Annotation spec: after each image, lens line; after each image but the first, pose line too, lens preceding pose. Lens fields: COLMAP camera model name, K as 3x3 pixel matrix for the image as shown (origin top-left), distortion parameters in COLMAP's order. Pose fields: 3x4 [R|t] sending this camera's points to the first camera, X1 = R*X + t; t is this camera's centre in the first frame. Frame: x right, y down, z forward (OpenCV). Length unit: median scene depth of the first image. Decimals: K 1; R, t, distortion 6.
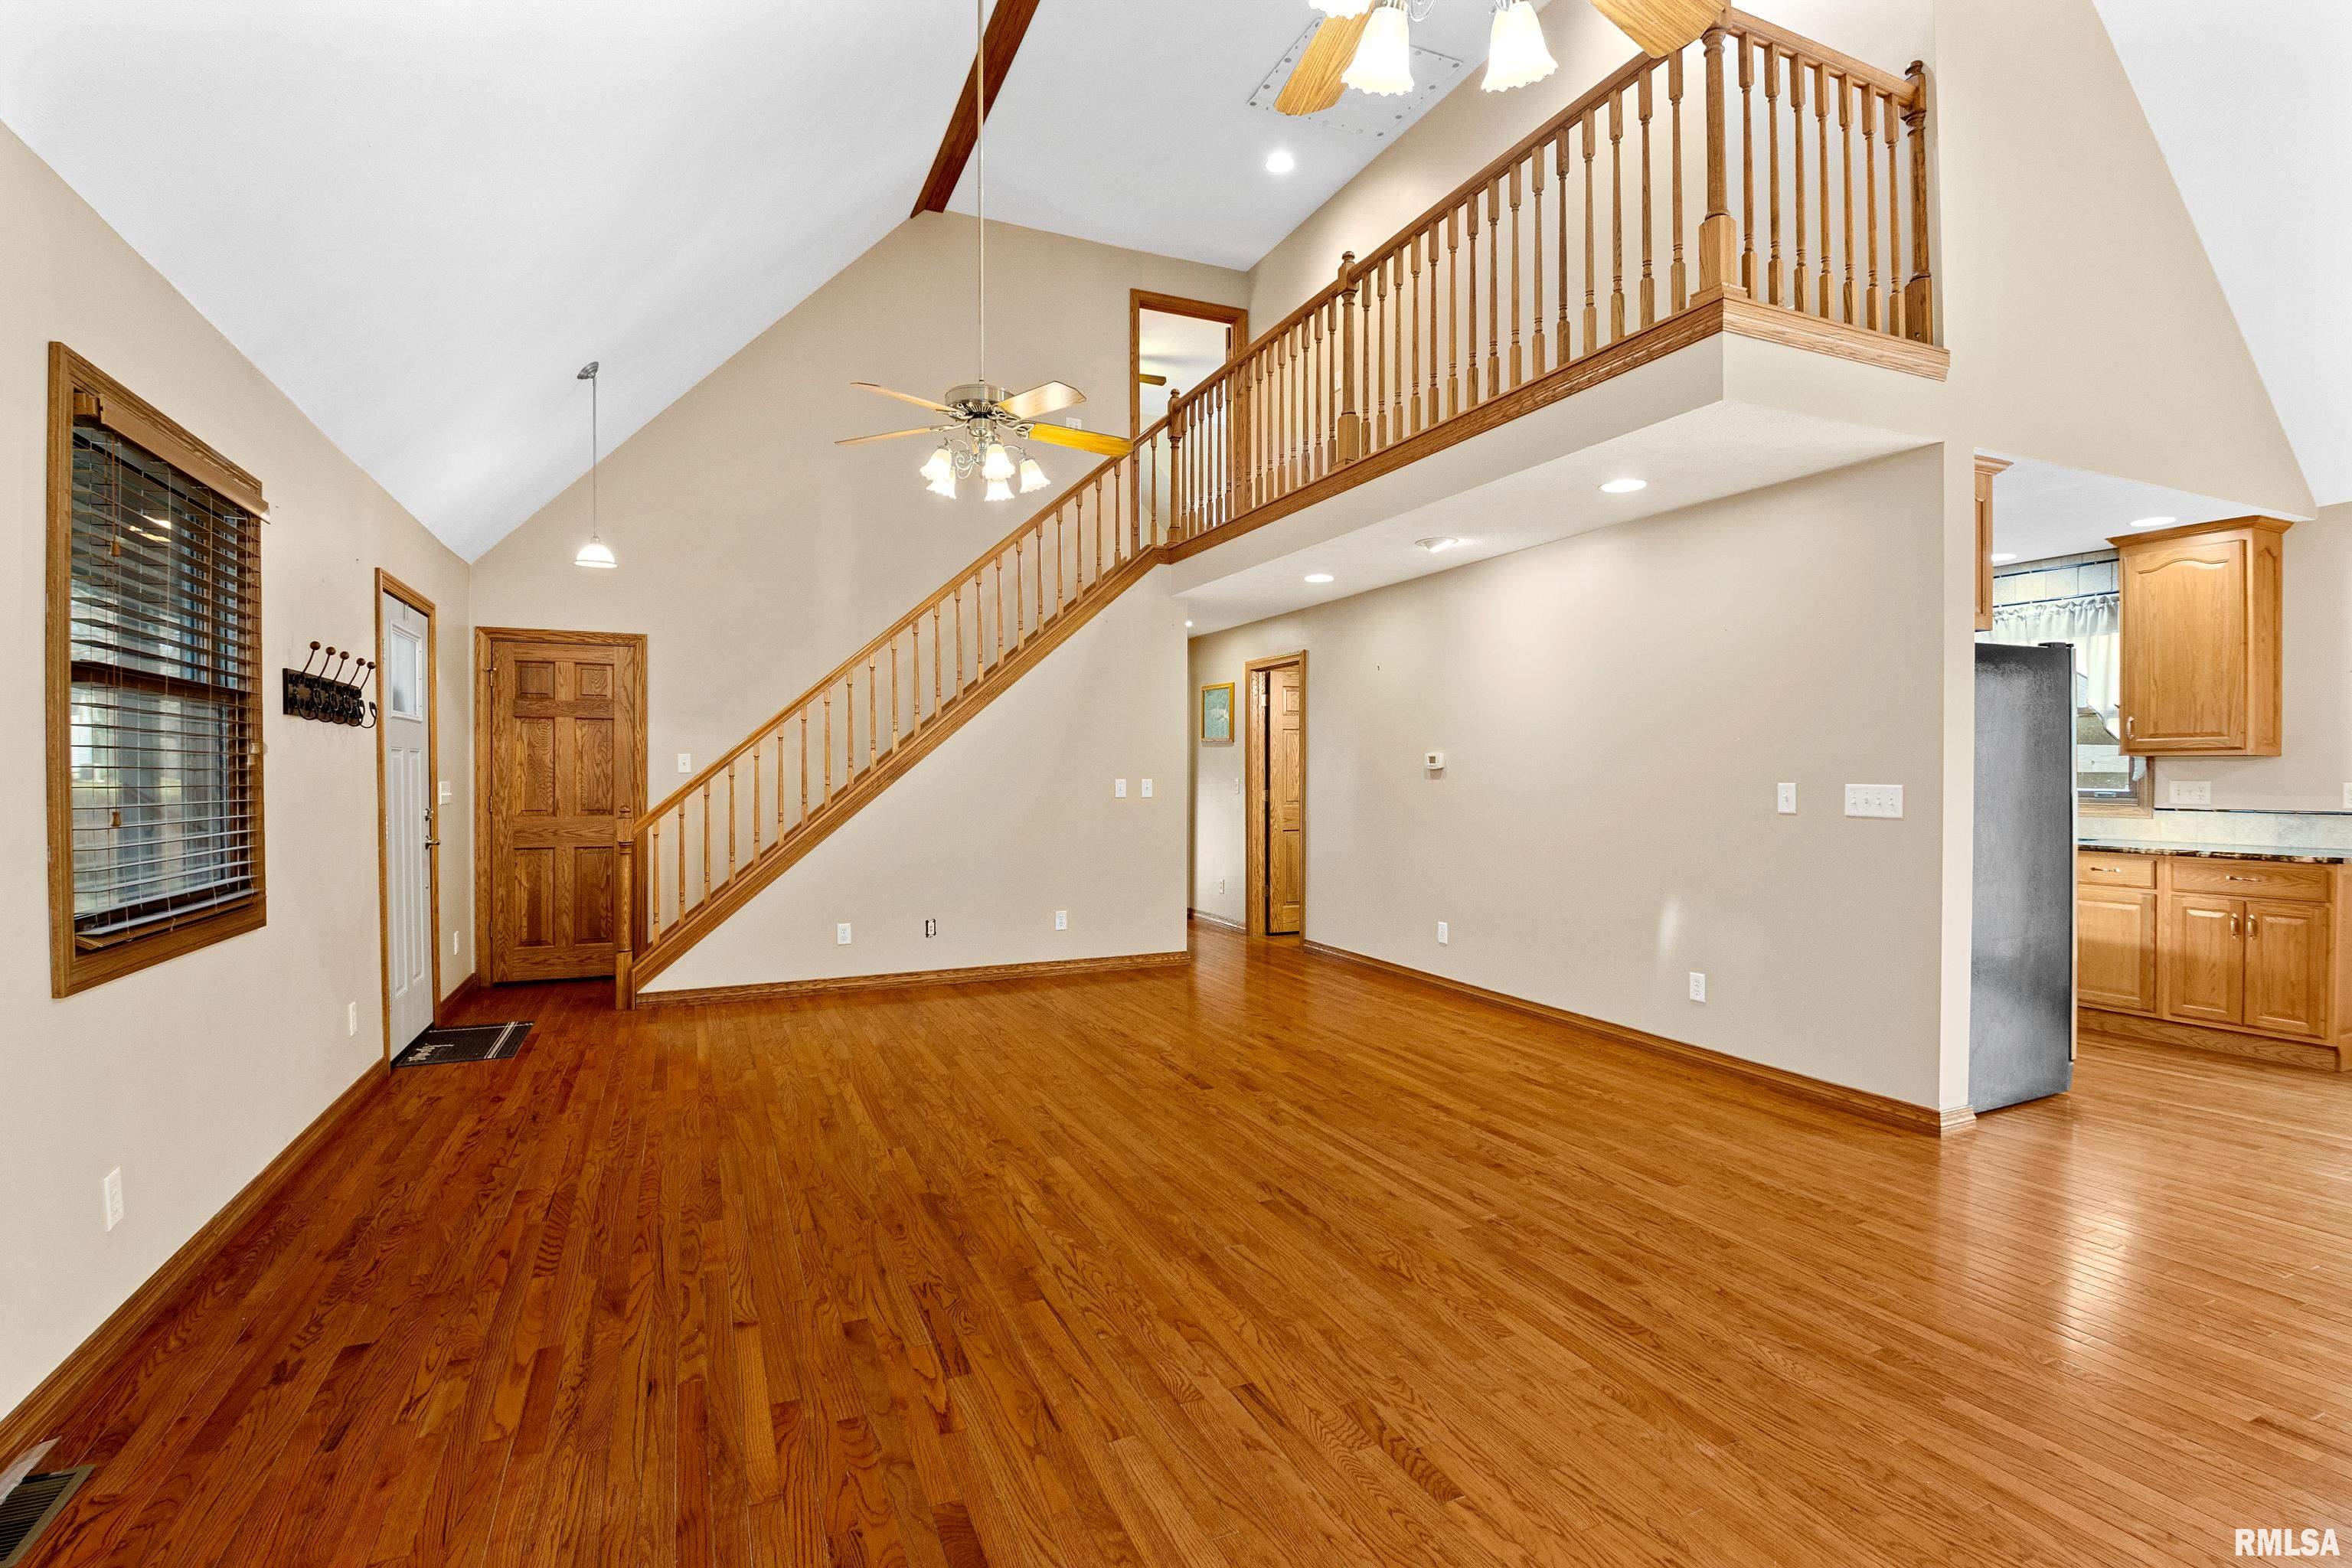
lens RADIAL K [[1096.3, 0, 1162.6], [0, 1096.3, 767.7], [0, 0, 1]] dist [0.004813, -0.015360]
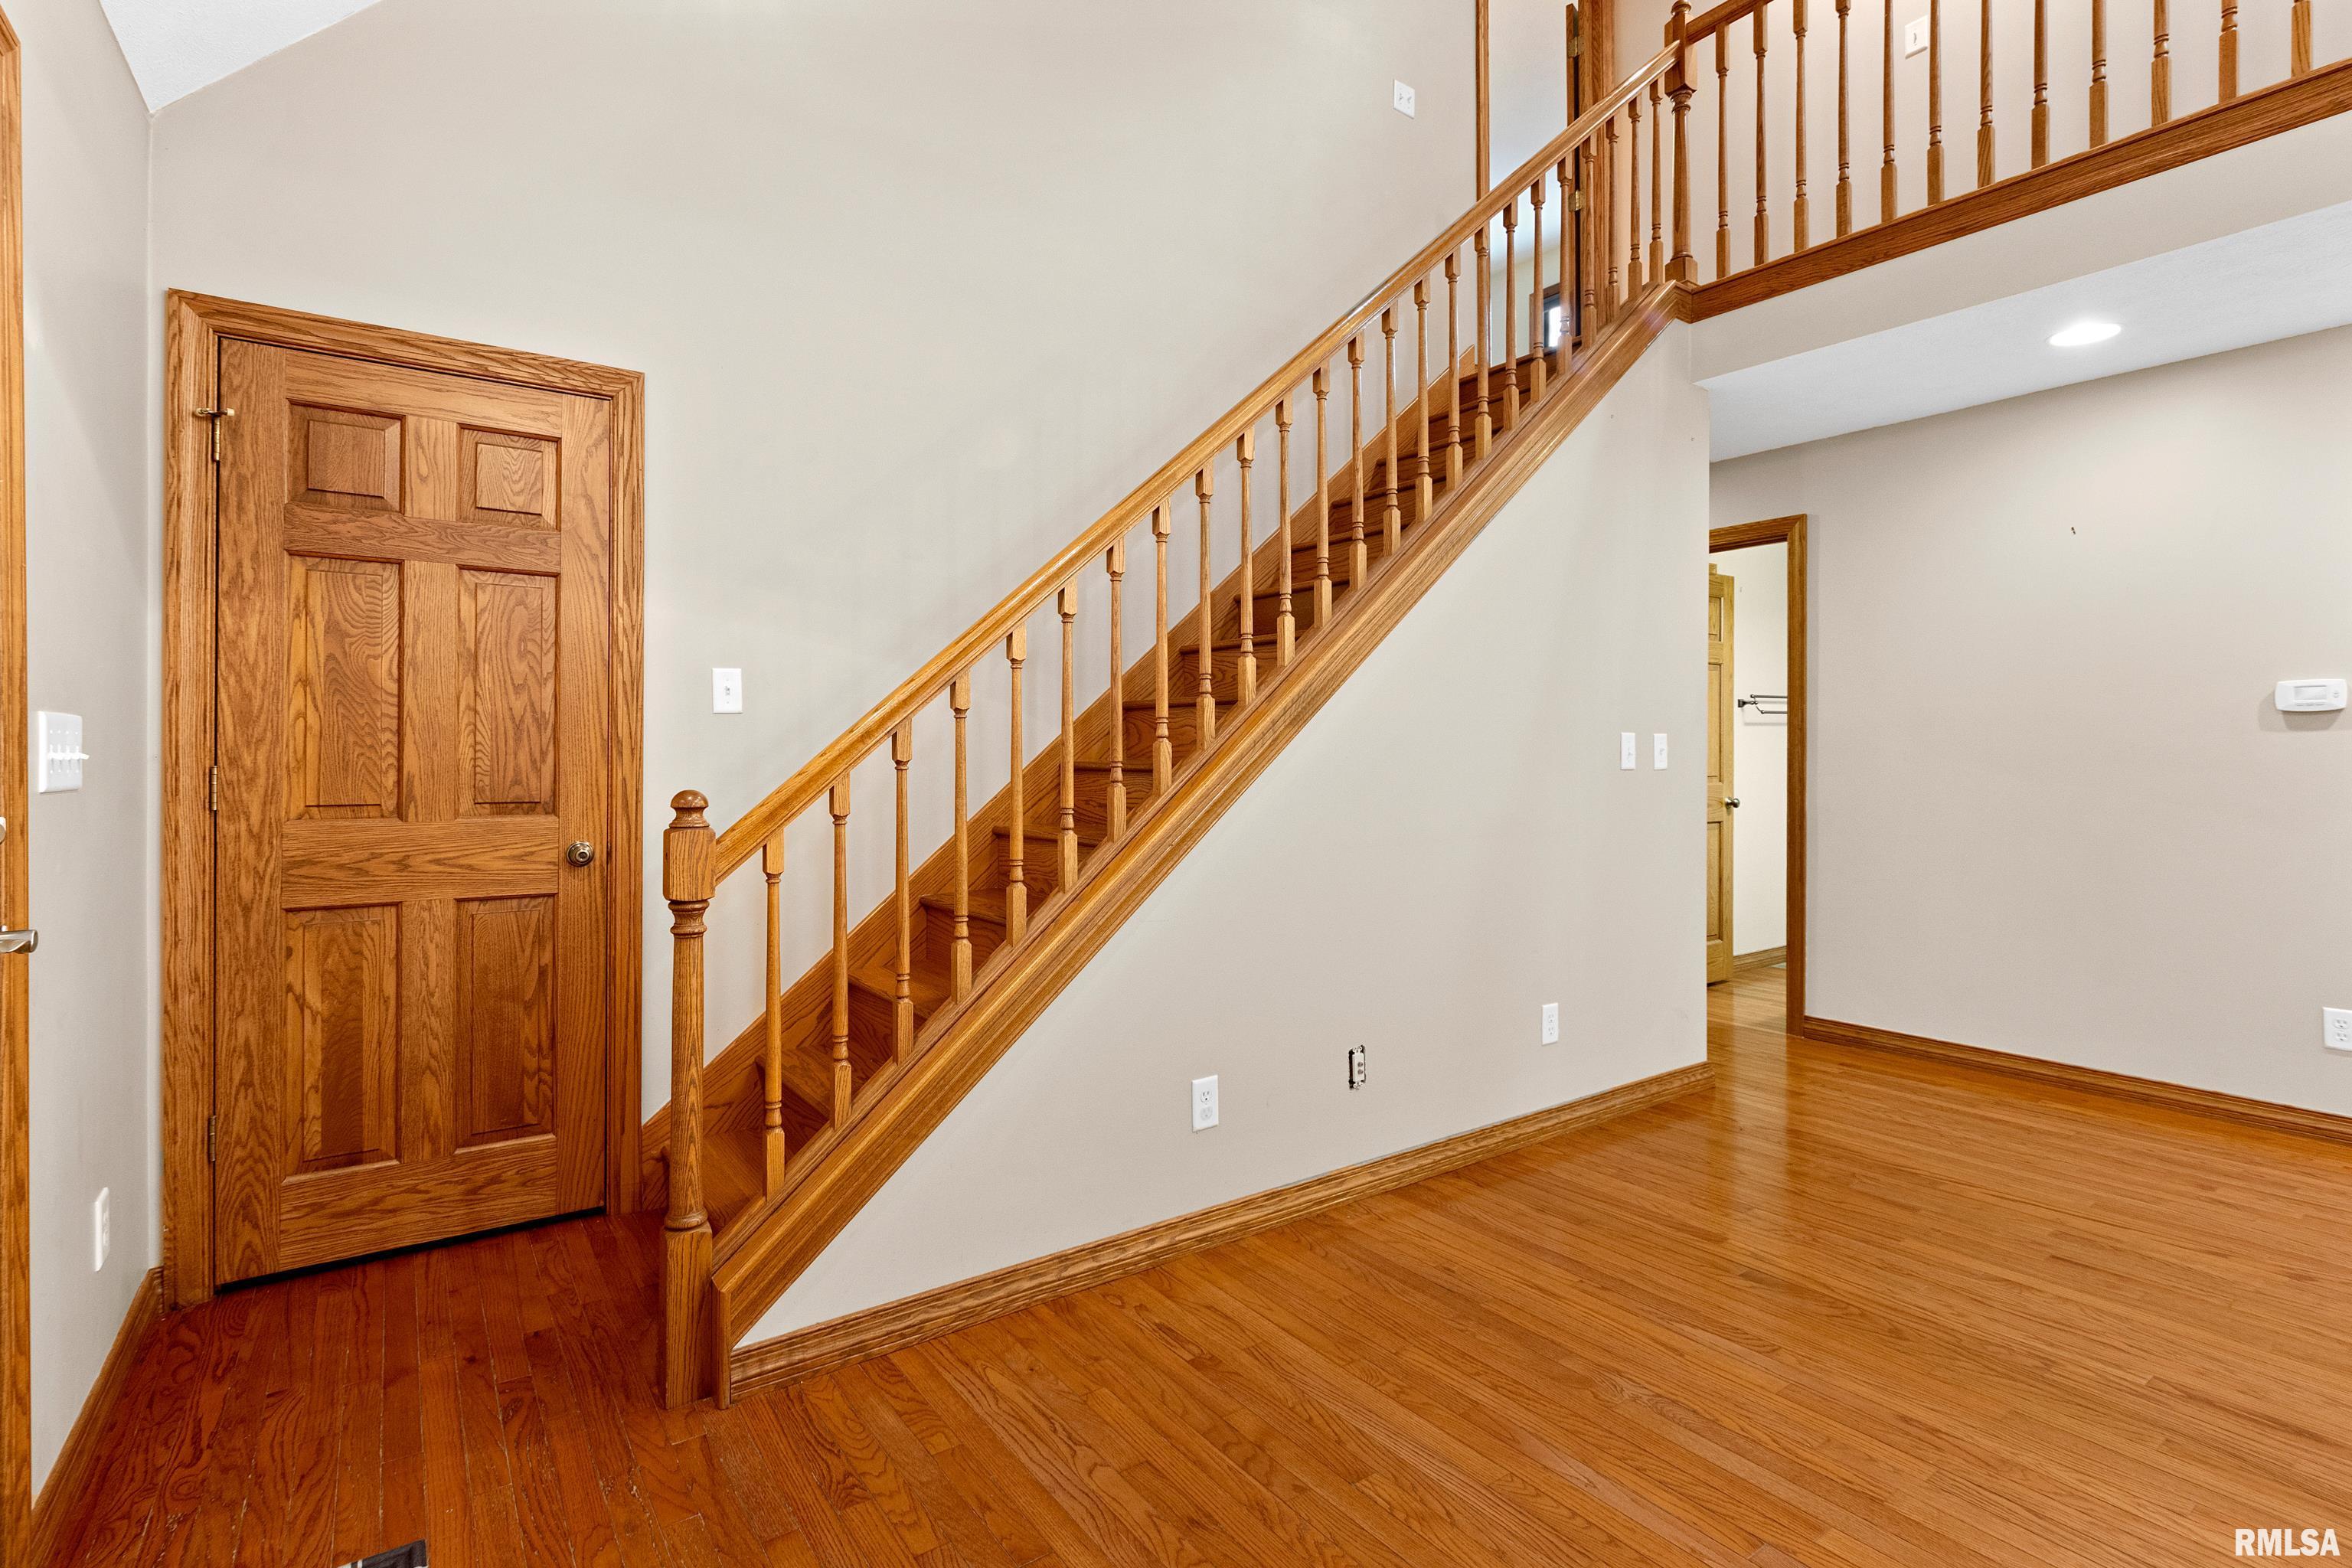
lens RADIAL K [[1096.3, 0, 1169.0], [0, 1096.3, 750.5], [0, 0, 1]] dist [0.004813, -0.015360]
pose [[0.981634, 0.001592, 0.190766, -0.473702], [-0.000753, 0.999990, -0.004473, 0.027913], [-0.190771, 0.004248, 0.981625, 0.747158]]
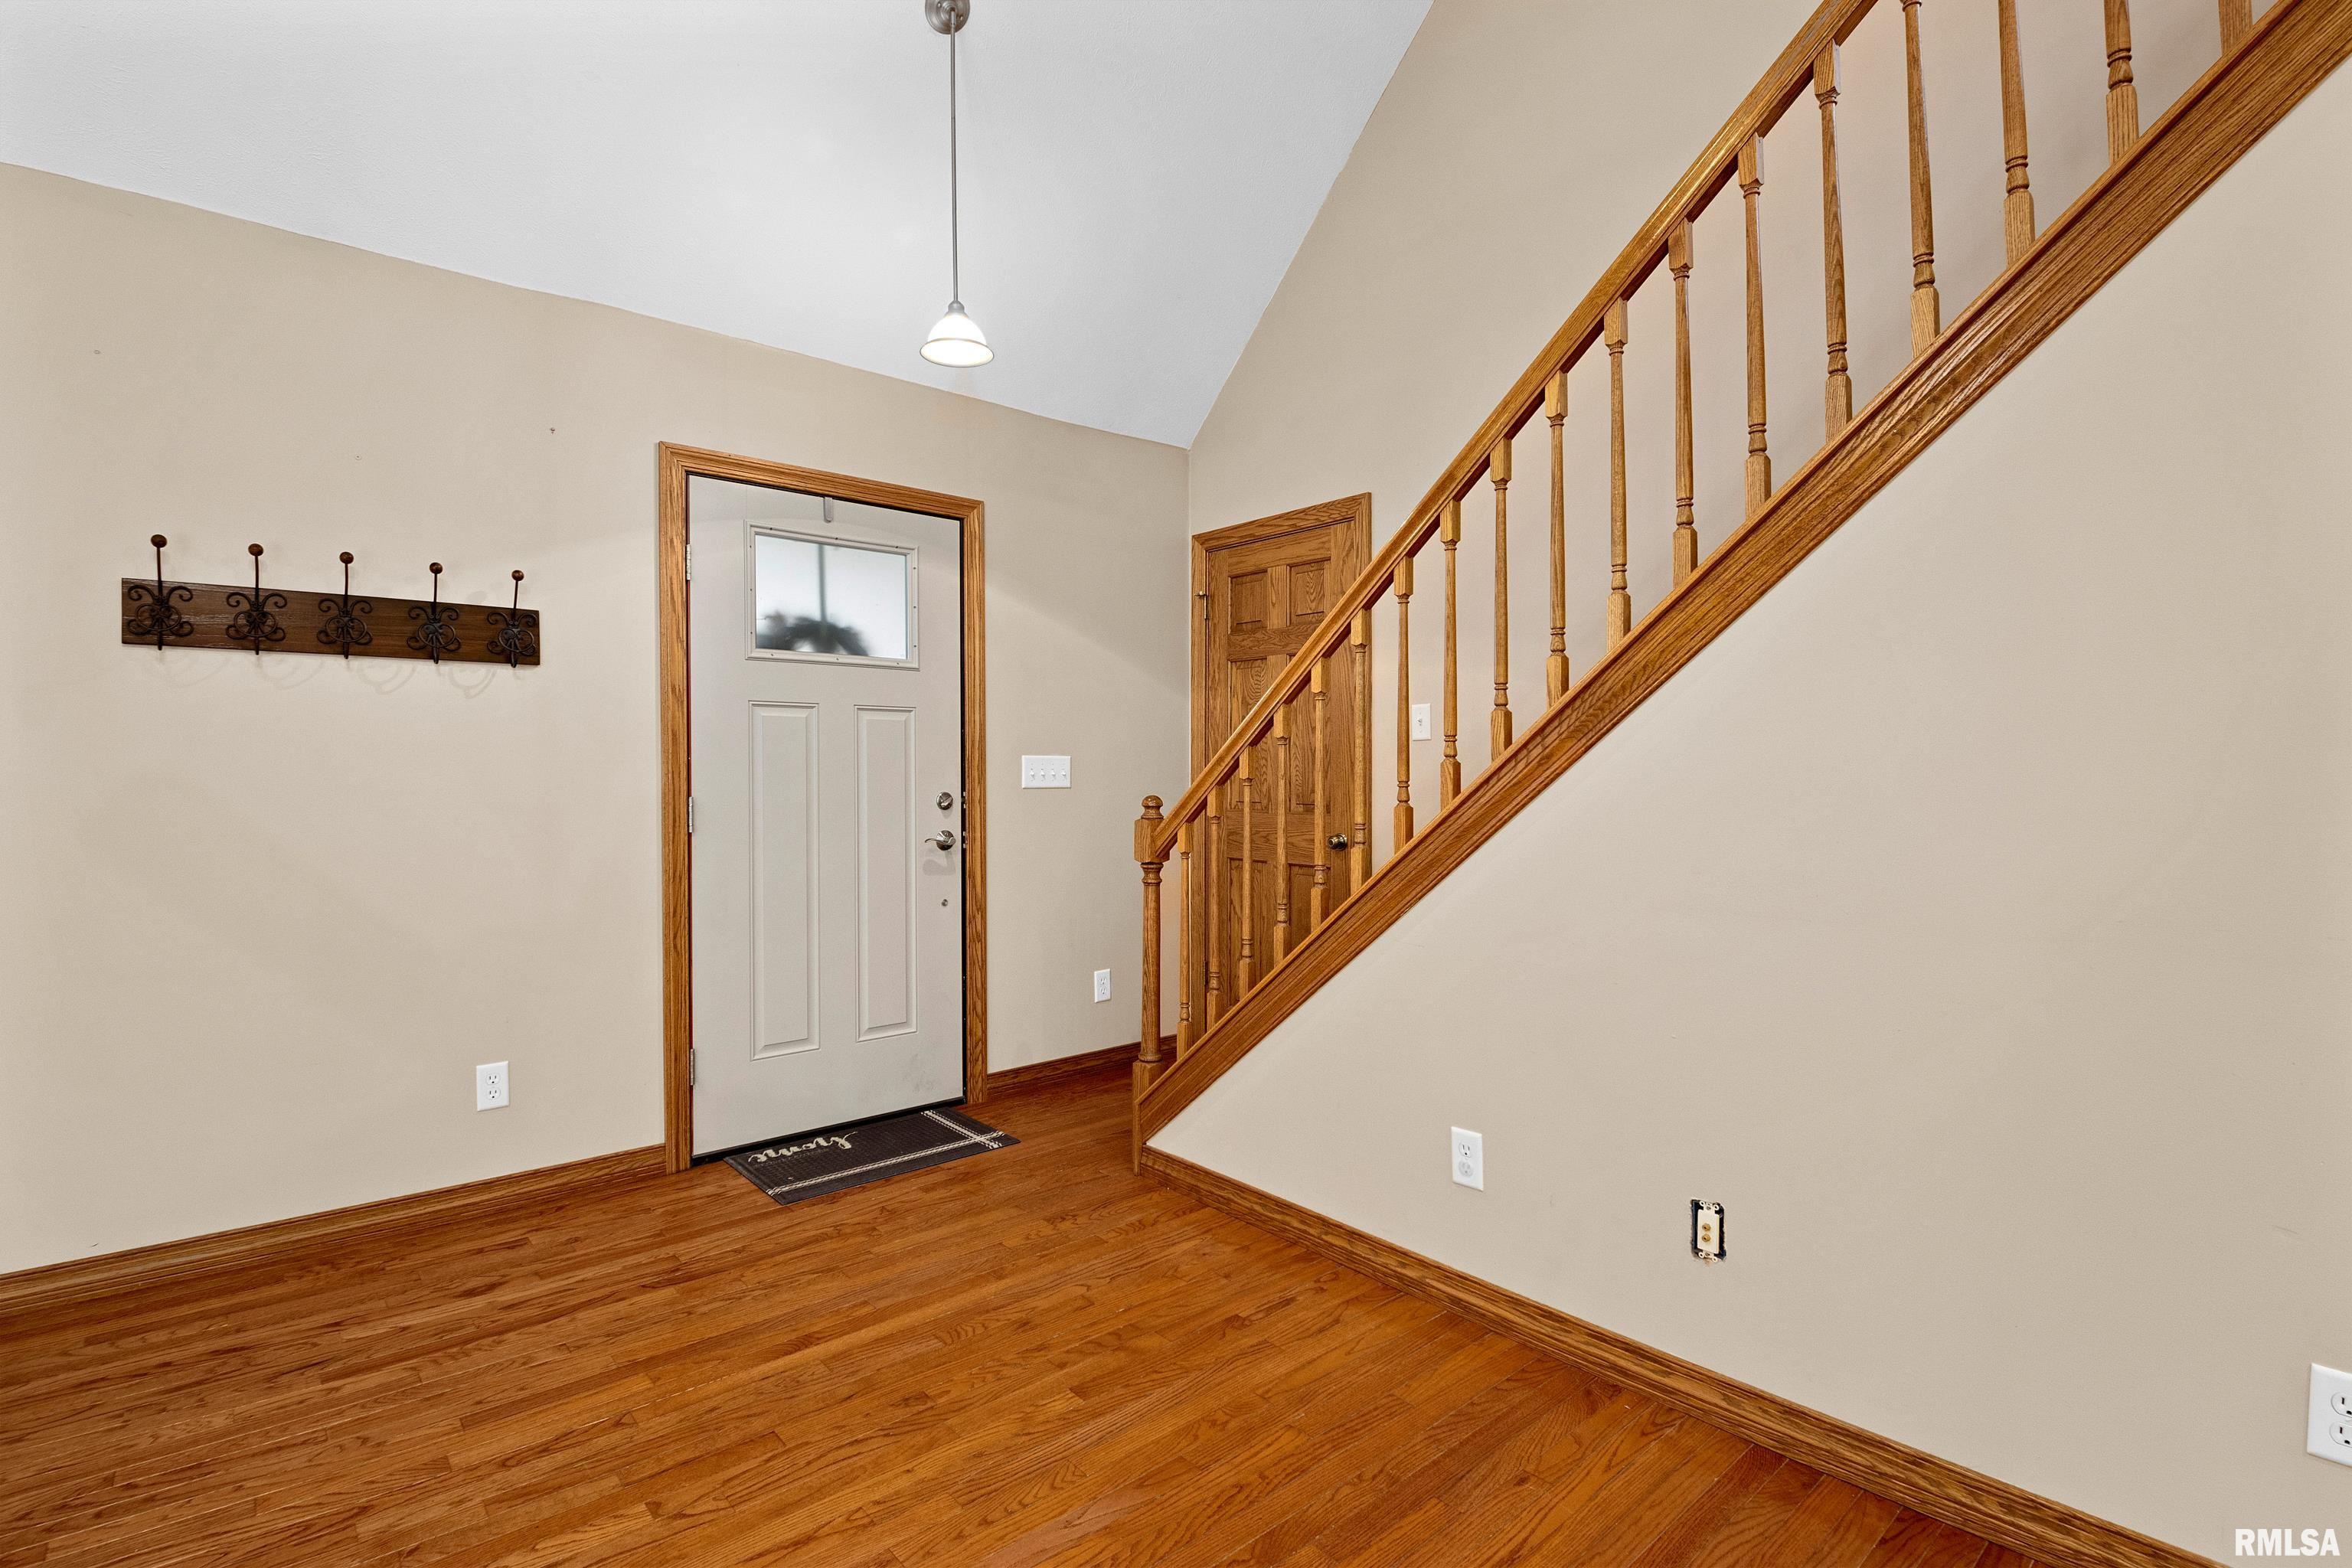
lens RADIAL K [[1096.3, 0, 1164.2], [0, 1096.3, 768.1], [0, 0, 1]] dist [0.004813, -0.015360]
pose [[0.290216, -0.000388, -0.956961, 0.042744], [0.002585, 0.999997, 0.000378, 0.023376], [0.956958, -0.002584, 0.290216, 0.984493]]
